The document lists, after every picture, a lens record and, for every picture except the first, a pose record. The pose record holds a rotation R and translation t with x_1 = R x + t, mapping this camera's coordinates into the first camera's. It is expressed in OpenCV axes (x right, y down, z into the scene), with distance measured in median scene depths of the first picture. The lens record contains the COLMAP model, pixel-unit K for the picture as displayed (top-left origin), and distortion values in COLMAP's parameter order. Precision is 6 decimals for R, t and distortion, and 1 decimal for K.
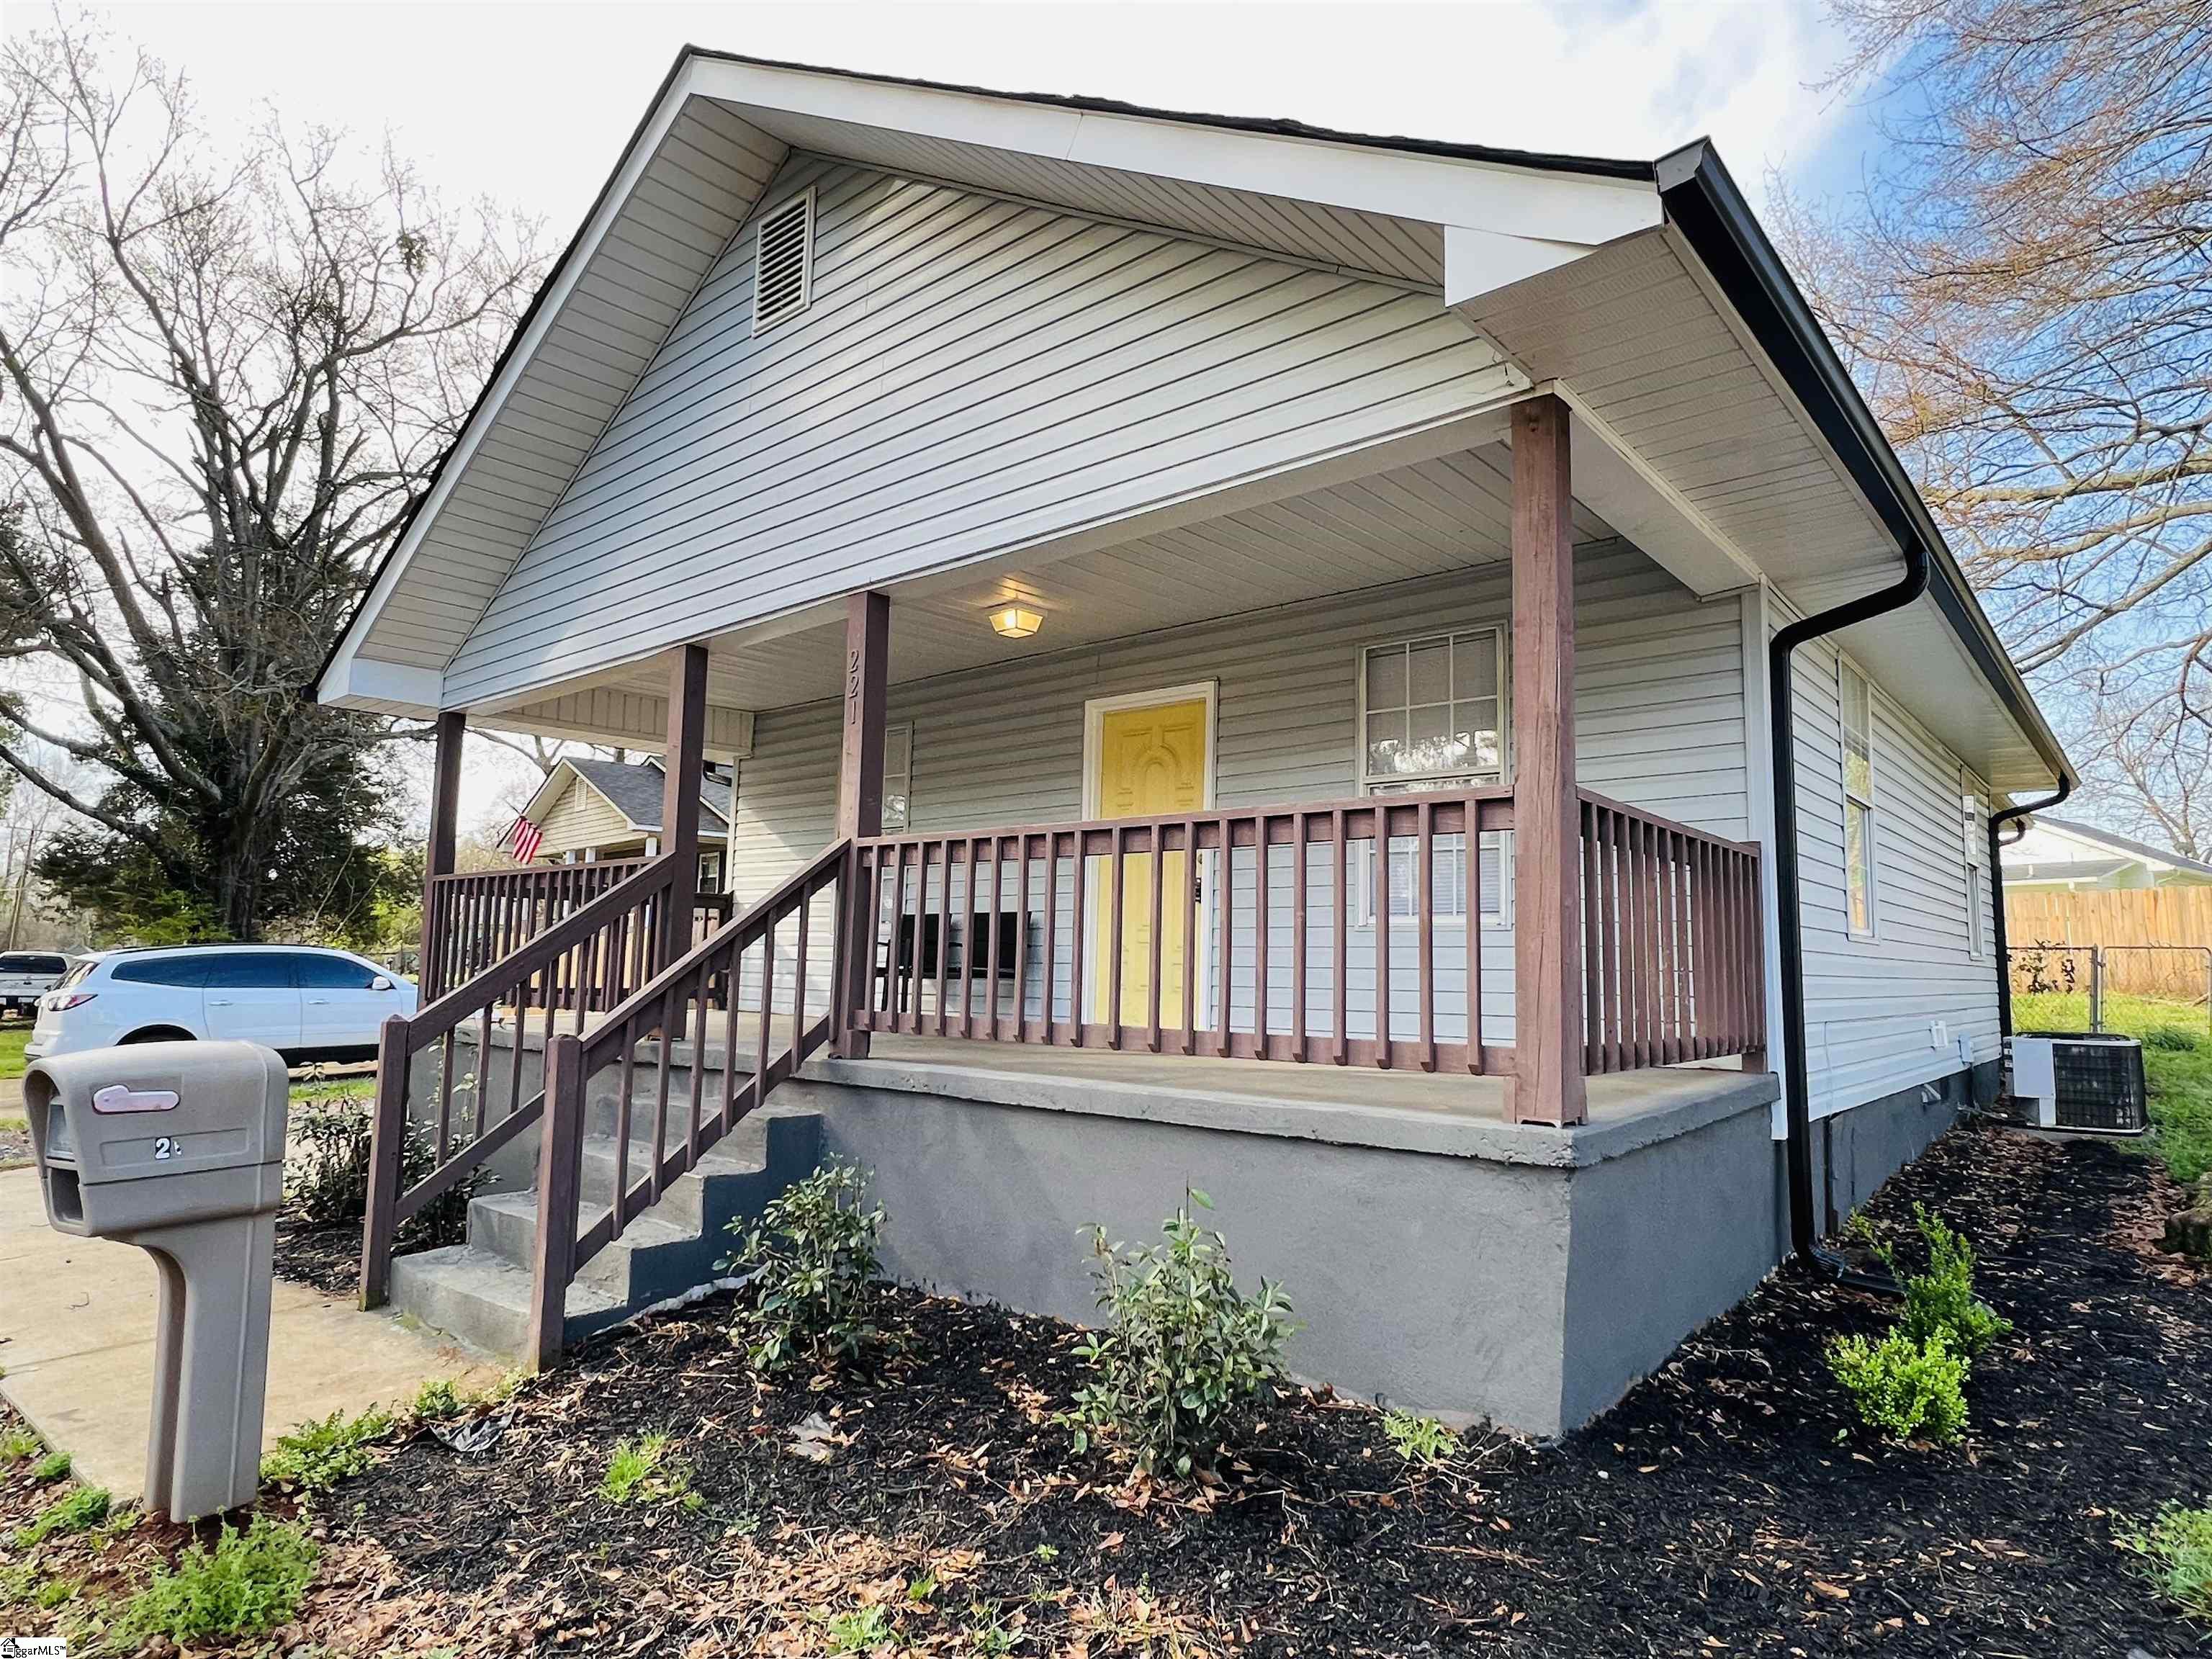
lens RADIAL K [[1259.3, 0, 1106.0], [0, 1259.3, 829.5], [0, 0, 1]] dist [-0.003052, 0.001212]
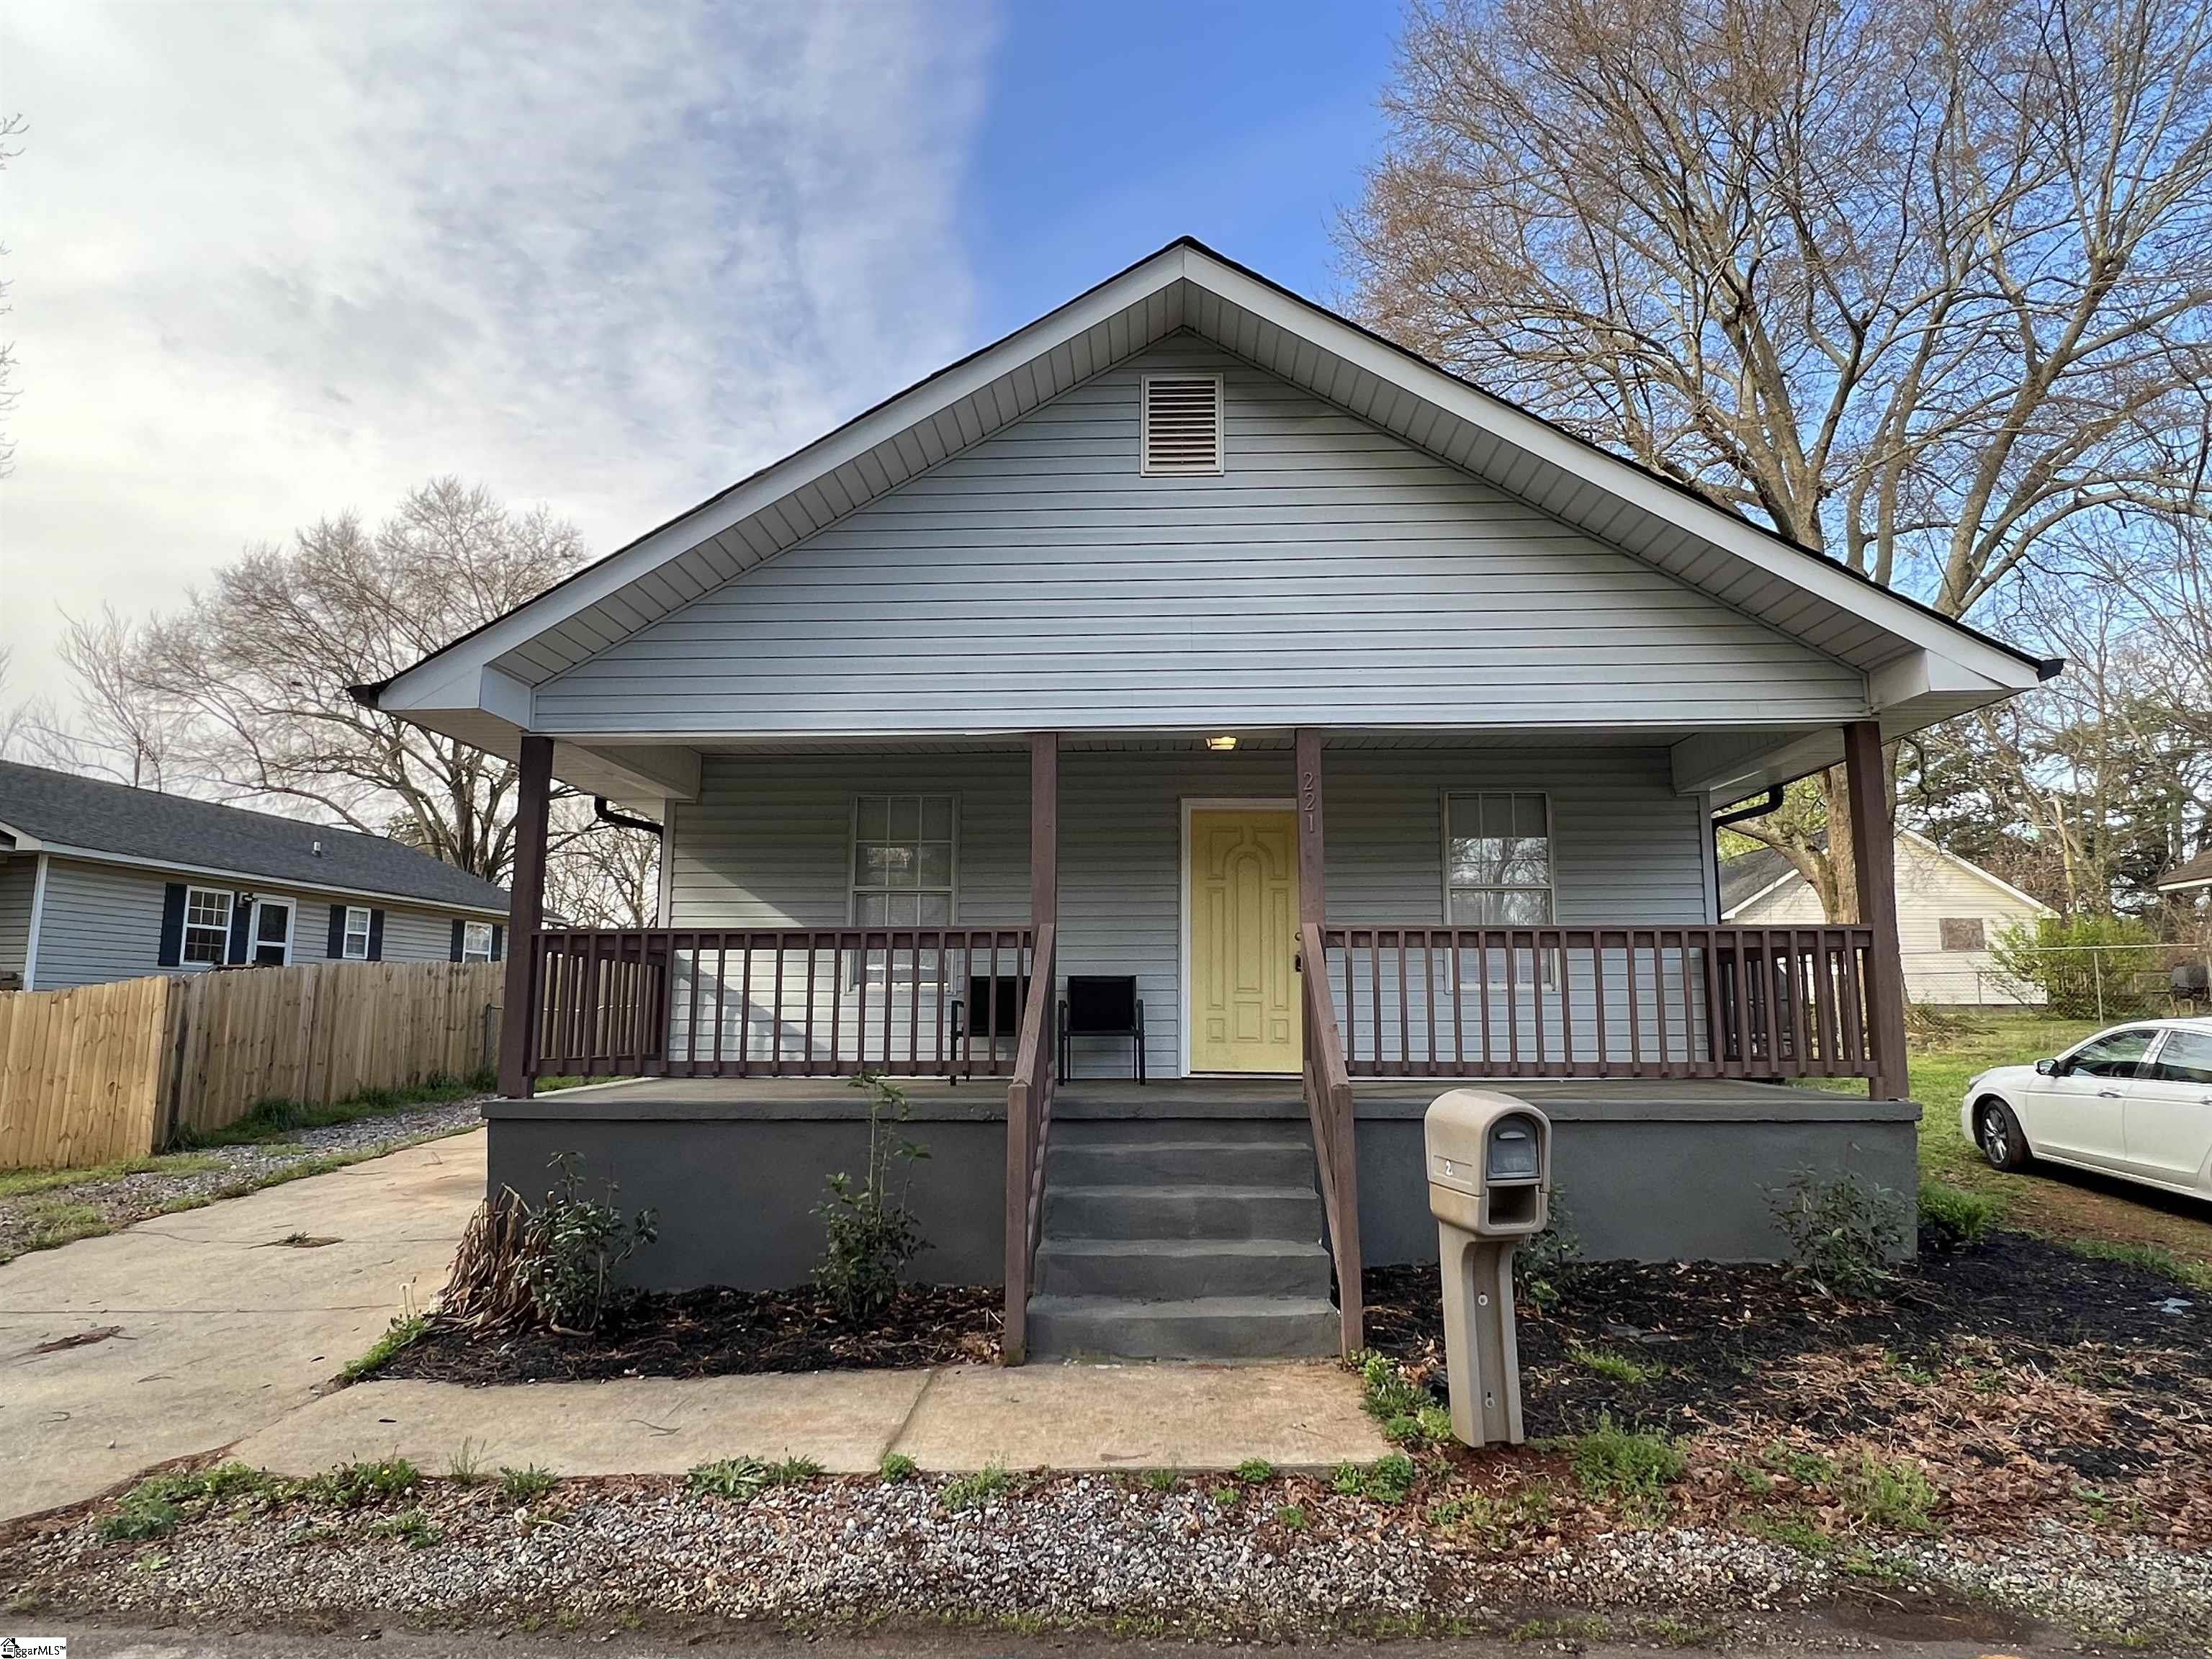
lens RADIAL K [[1324.6, 0, 1110.3], [0, 1324.6, 830.2], [0, 0, 1]] dist [-0.002050, 0.000862]
pose [[0.783137, 0.072330, 0.617629, -0.853638], [-0.053329, 0.997365, -0.049180, -0.006995], [-0.619559, 0.005577, 0.784931, 0.061056]]
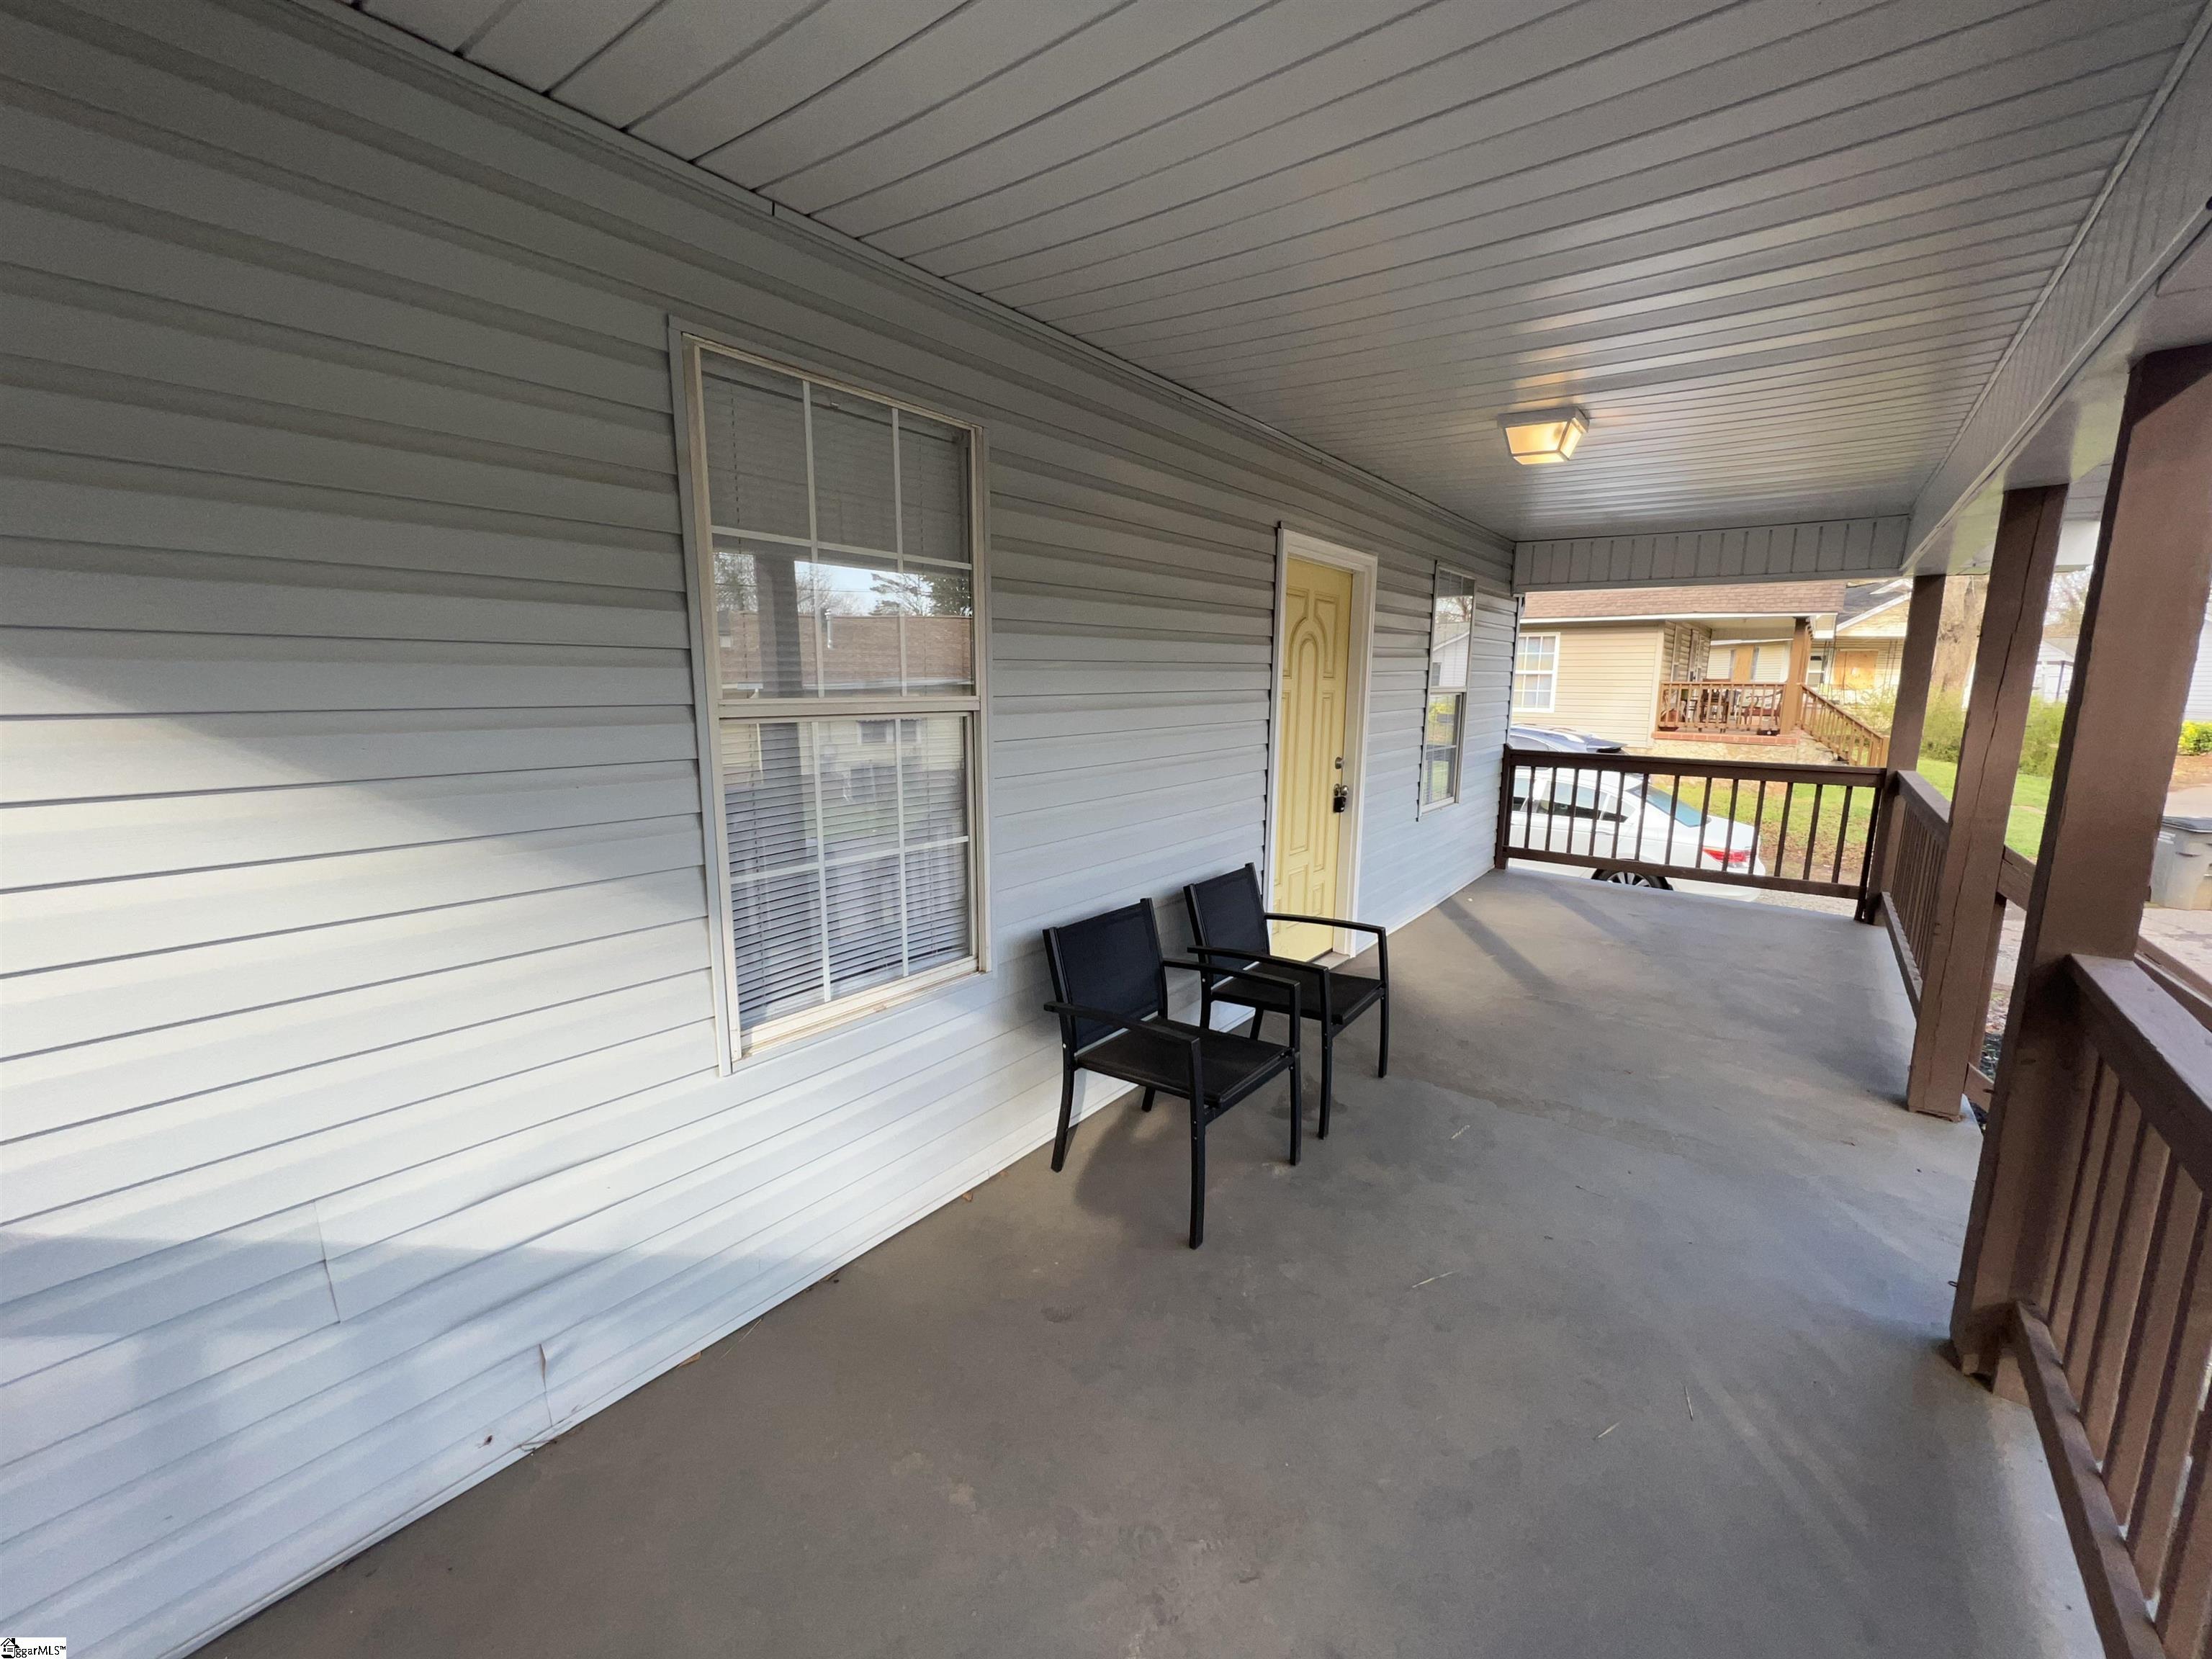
lens RADIAL K [[884.0, 0, 1110.6], [0, 884.0, 828.6], [0, 0, 1]] dist [-0.001303, 0.000371]
pose [[-0.048724, -0.189370, 0.980696, -0.502234], [-0.114807, 0.976416, 0.182840, -0.023928], [-0.992192, -0.103682, -0.069316, 1.114285]]
